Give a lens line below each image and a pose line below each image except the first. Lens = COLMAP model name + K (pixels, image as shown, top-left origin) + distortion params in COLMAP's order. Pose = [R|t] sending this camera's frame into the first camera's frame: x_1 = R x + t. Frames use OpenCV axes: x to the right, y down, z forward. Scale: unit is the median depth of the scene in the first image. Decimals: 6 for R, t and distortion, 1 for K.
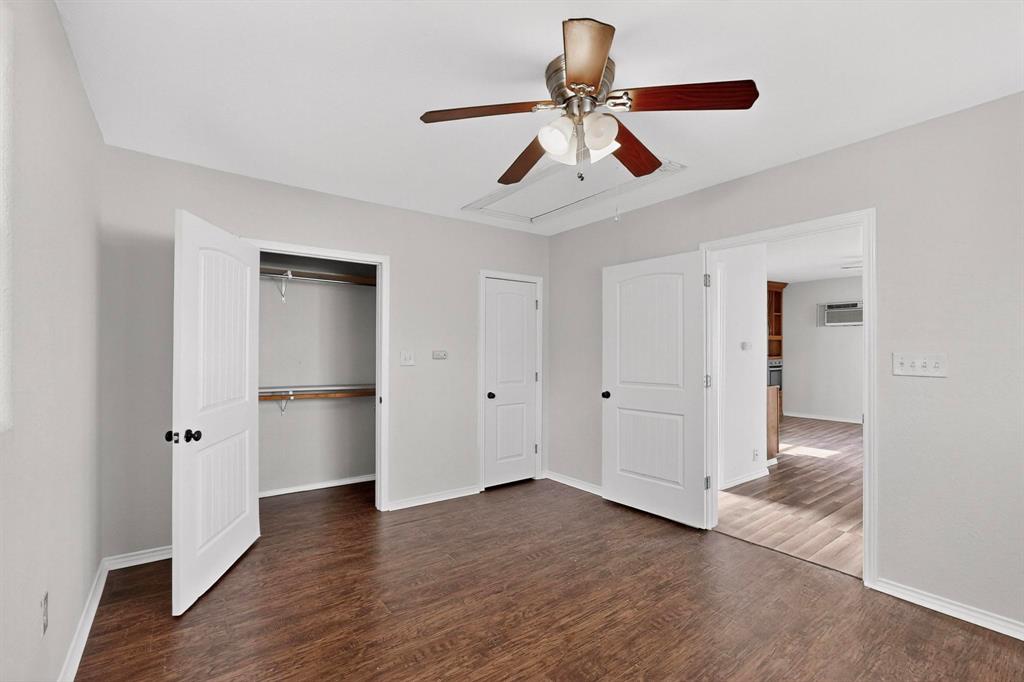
lens RADIAL K [[446.9, 0, 512.0], [0, 446.9, 341.0], [0, 0, 1]] dist [0.000579, 0.000078]
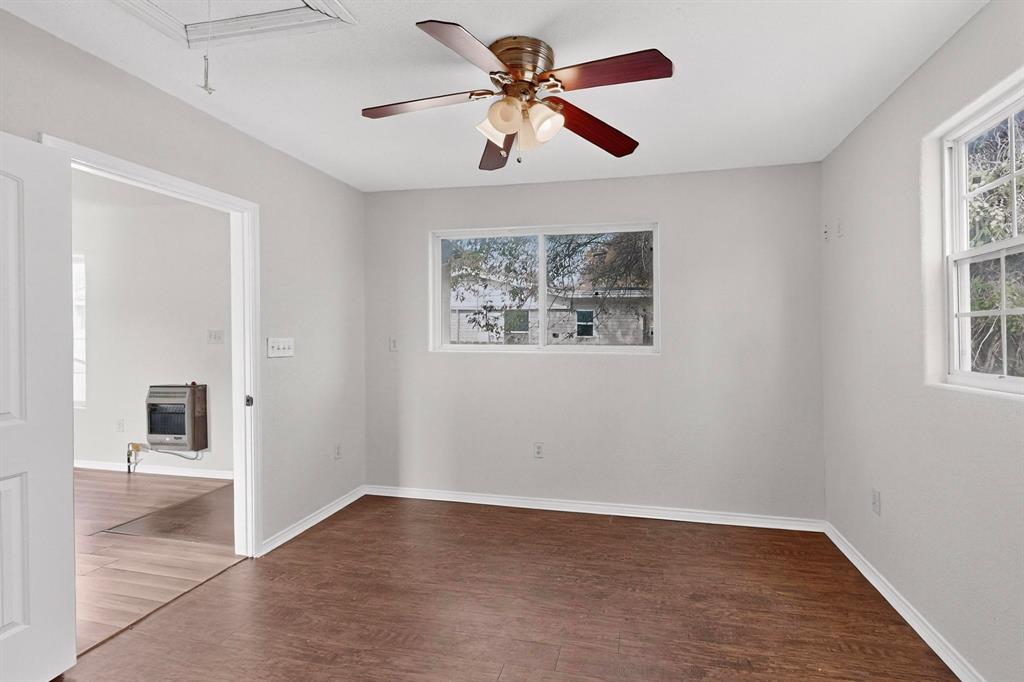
lens RADIAL K [[510.5, 0, 512.0], [0, 510.5, 341.0], [0, 0, 1]] dist [0.000725, 0.000260]
pose [[-0.640152, -0.010295, 0.768179, -0.530337], [-0.005049, 0.999945, 0.009194, 0.018185], [-0.768232, 0.002008, -0.640169, 1.333248]]
